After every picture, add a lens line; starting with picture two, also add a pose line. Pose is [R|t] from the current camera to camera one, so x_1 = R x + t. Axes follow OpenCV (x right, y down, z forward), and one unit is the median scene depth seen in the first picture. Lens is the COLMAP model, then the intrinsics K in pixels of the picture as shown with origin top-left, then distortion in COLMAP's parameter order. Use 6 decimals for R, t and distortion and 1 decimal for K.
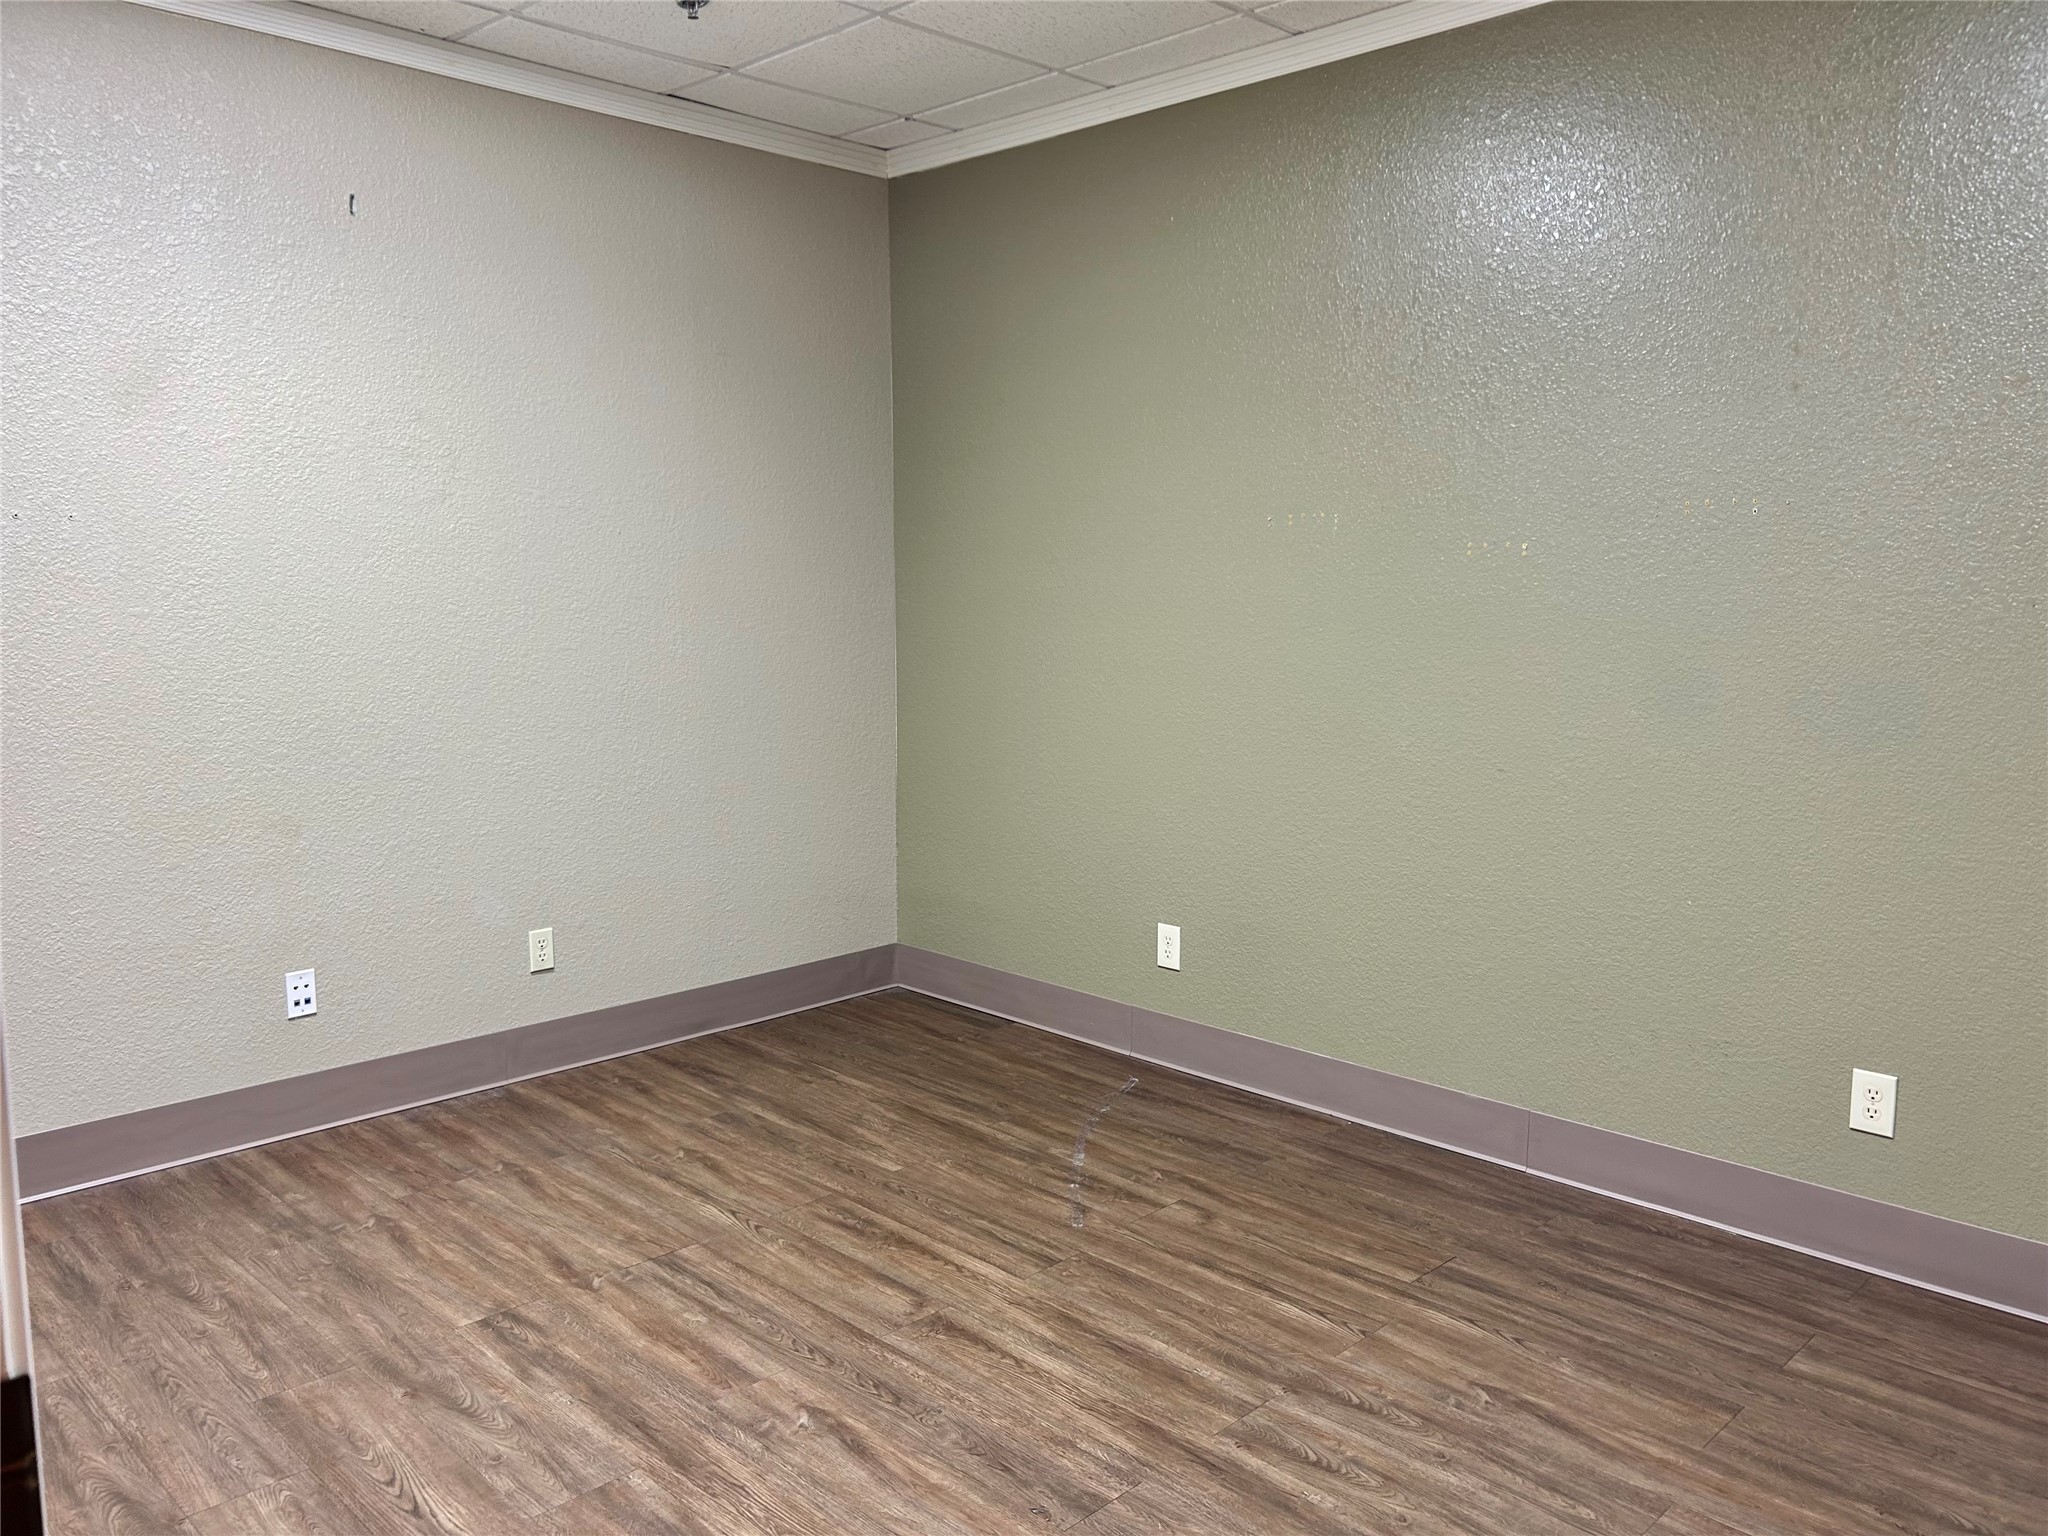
lens RADIAL K [[1555.0, 0, 1023.7], [0, 1555.0, 768.2], [0, 0, 1]] dist [0.011265, 0.003170]
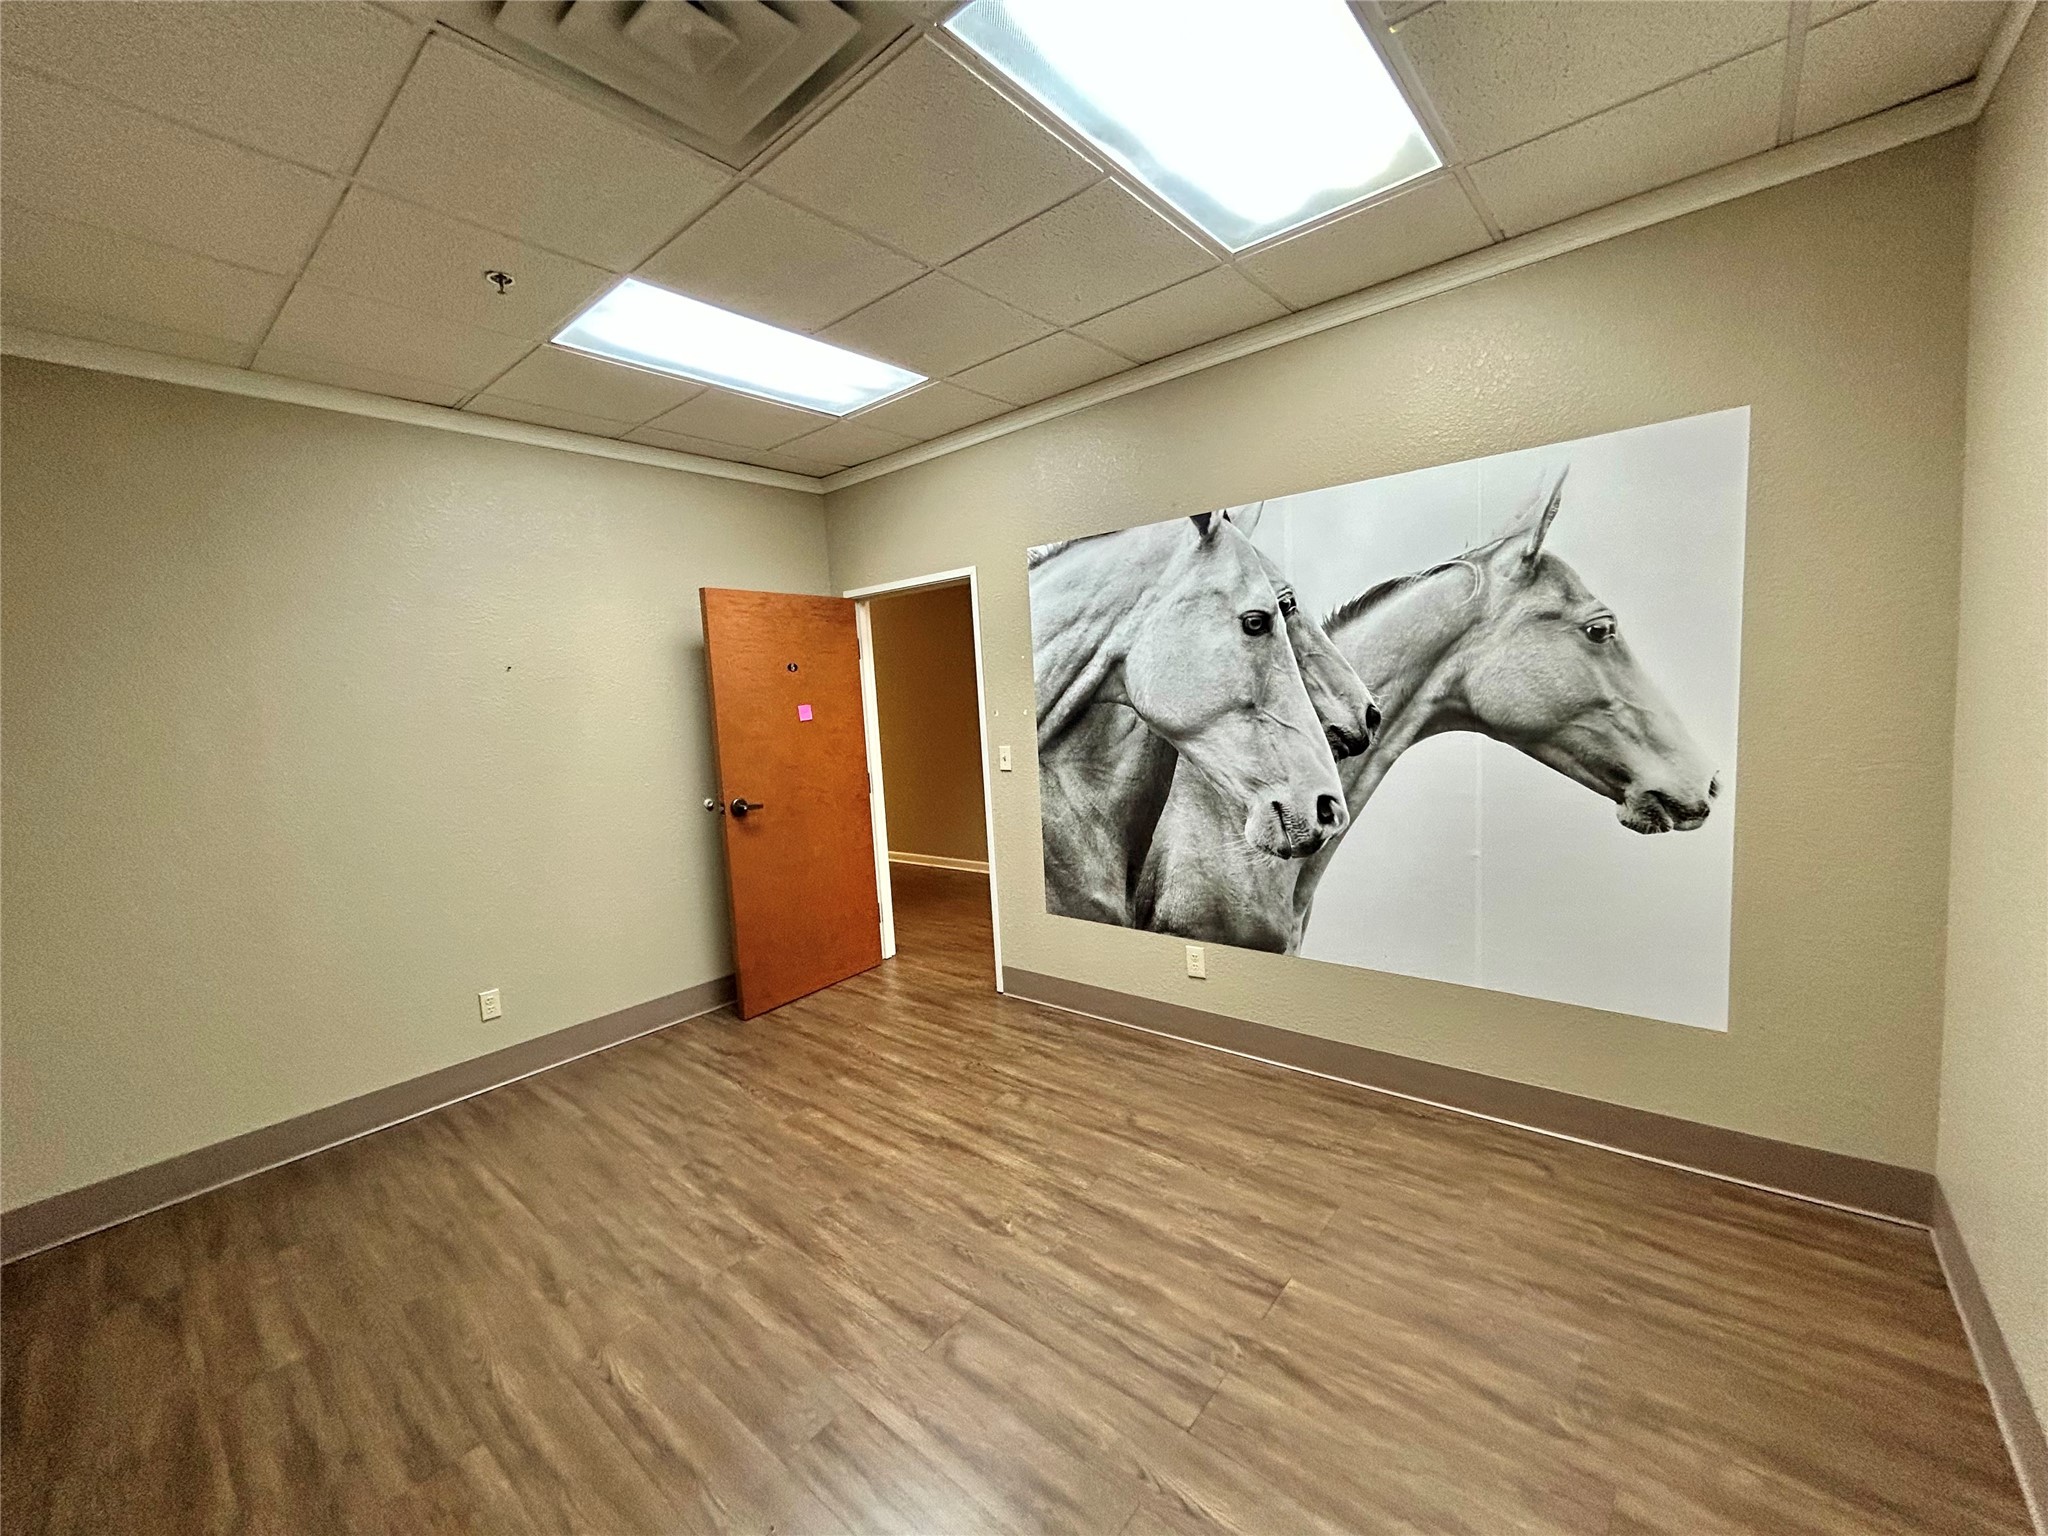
lens RADIAL K [[821.3, 0, 1025.2], [0, 821.3, 767.4], [0, 0, 1]] dist [-0.005275, 0.002847]
pose [[-0.994752, 0.065299, -0.078768, -0.113552], [0.046395, 0.974041, 0.221566, -0.245598], [0.091191, 0.216748, -0.971959, 1.640620]]
